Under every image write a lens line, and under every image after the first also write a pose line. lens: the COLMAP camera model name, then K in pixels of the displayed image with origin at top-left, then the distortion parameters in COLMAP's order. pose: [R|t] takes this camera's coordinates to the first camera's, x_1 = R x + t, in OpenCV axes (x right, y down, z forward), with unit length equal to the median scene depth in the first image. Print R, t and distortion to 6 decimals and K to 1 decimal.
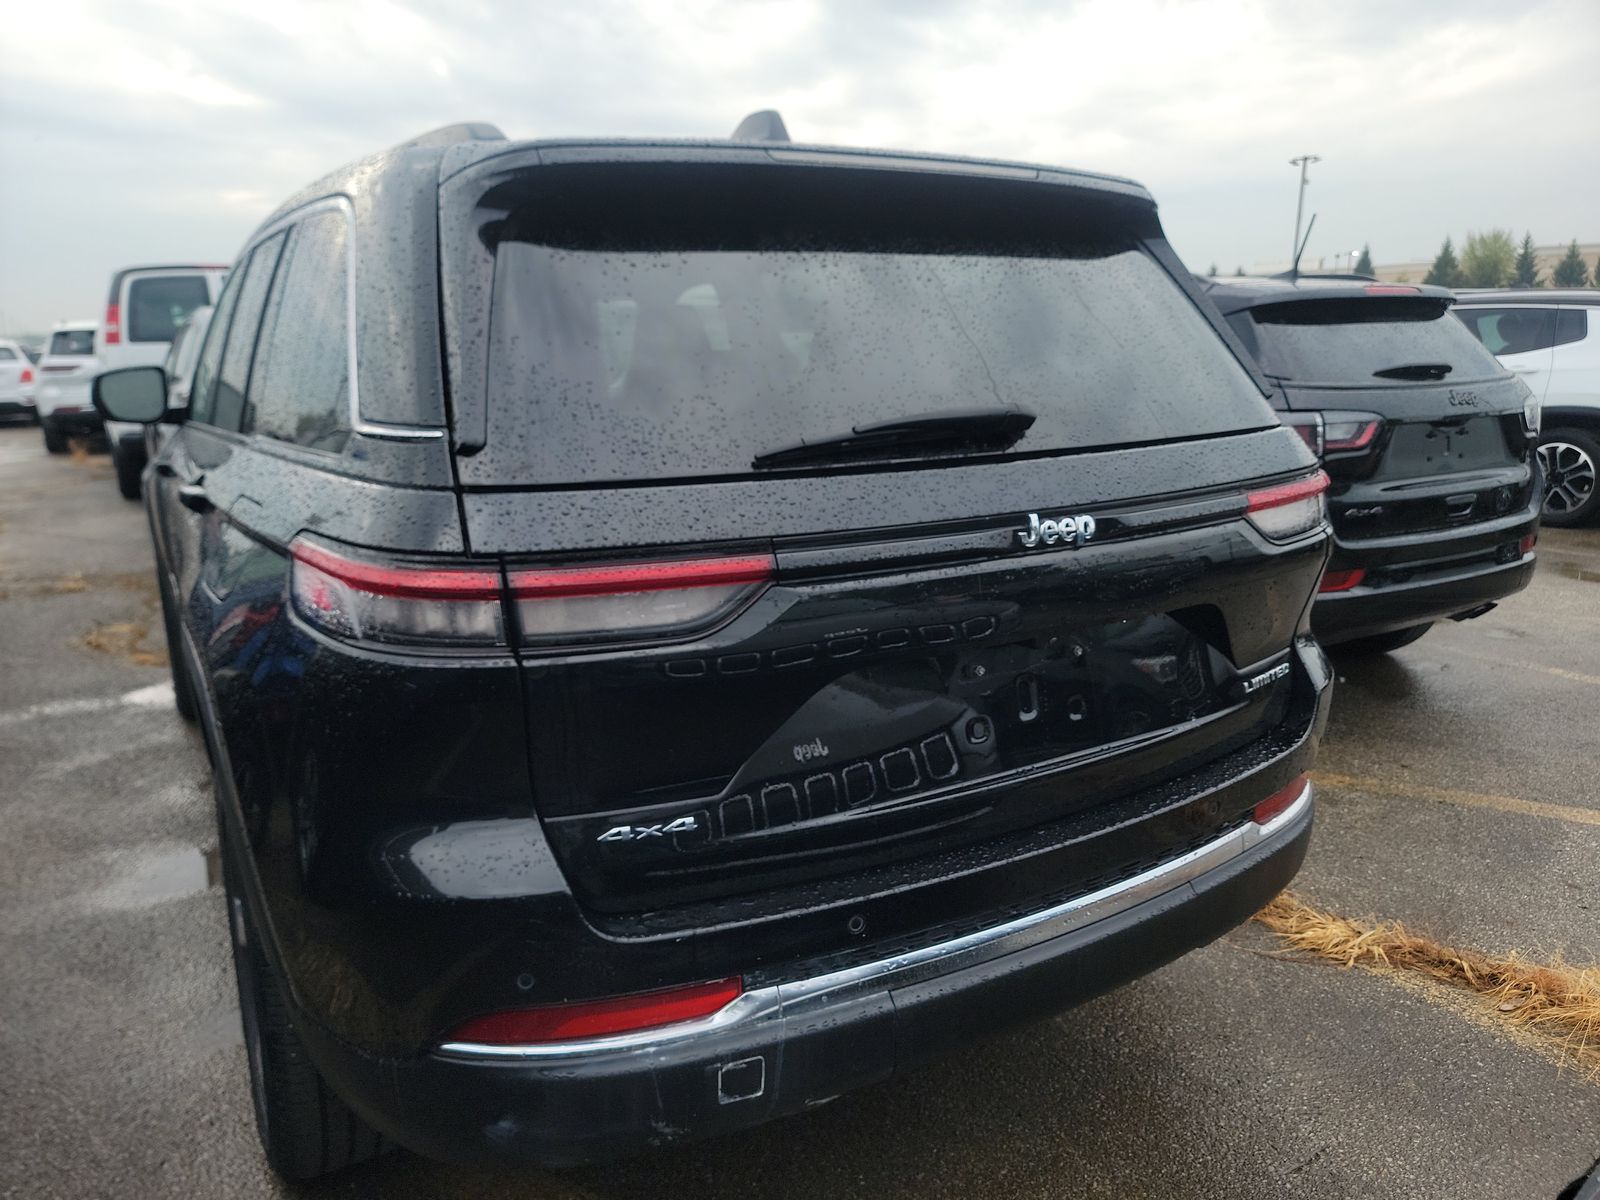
lens RADIAL K [[1293.0, 0, 883.1], [0, 1293.0, 601.8], [0, 0, 1]] dist [0.088369, -0.099004]
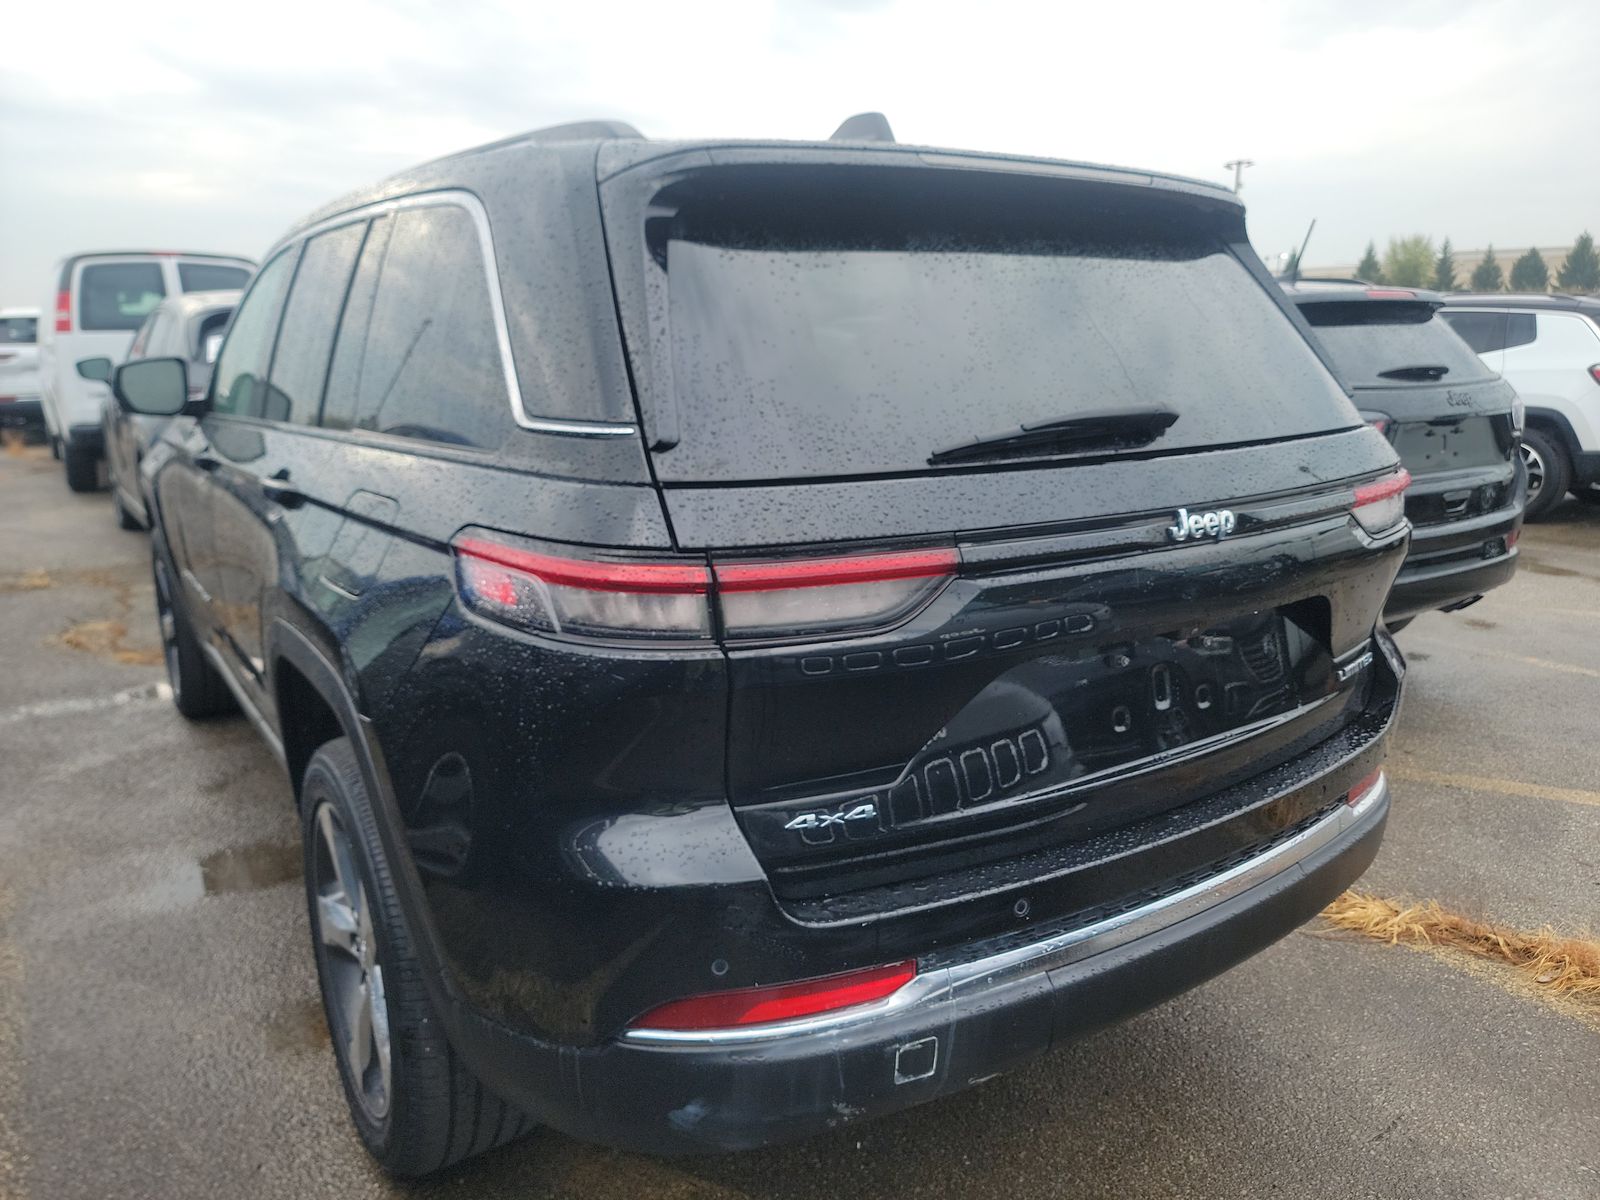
lens RADIAL K [[1293.0, 0, 883.1], [0, 1293.0, 601.8], [0, 0, 1]] dist [0.088369, -0.099004]
pose [[0.997735, -0.003750, 0.067166, -0.150355], [0.003501, 0.999987, 0.003816, 0.001090], [-0.067180, -0.003573, 0.997734, -0.015612]]
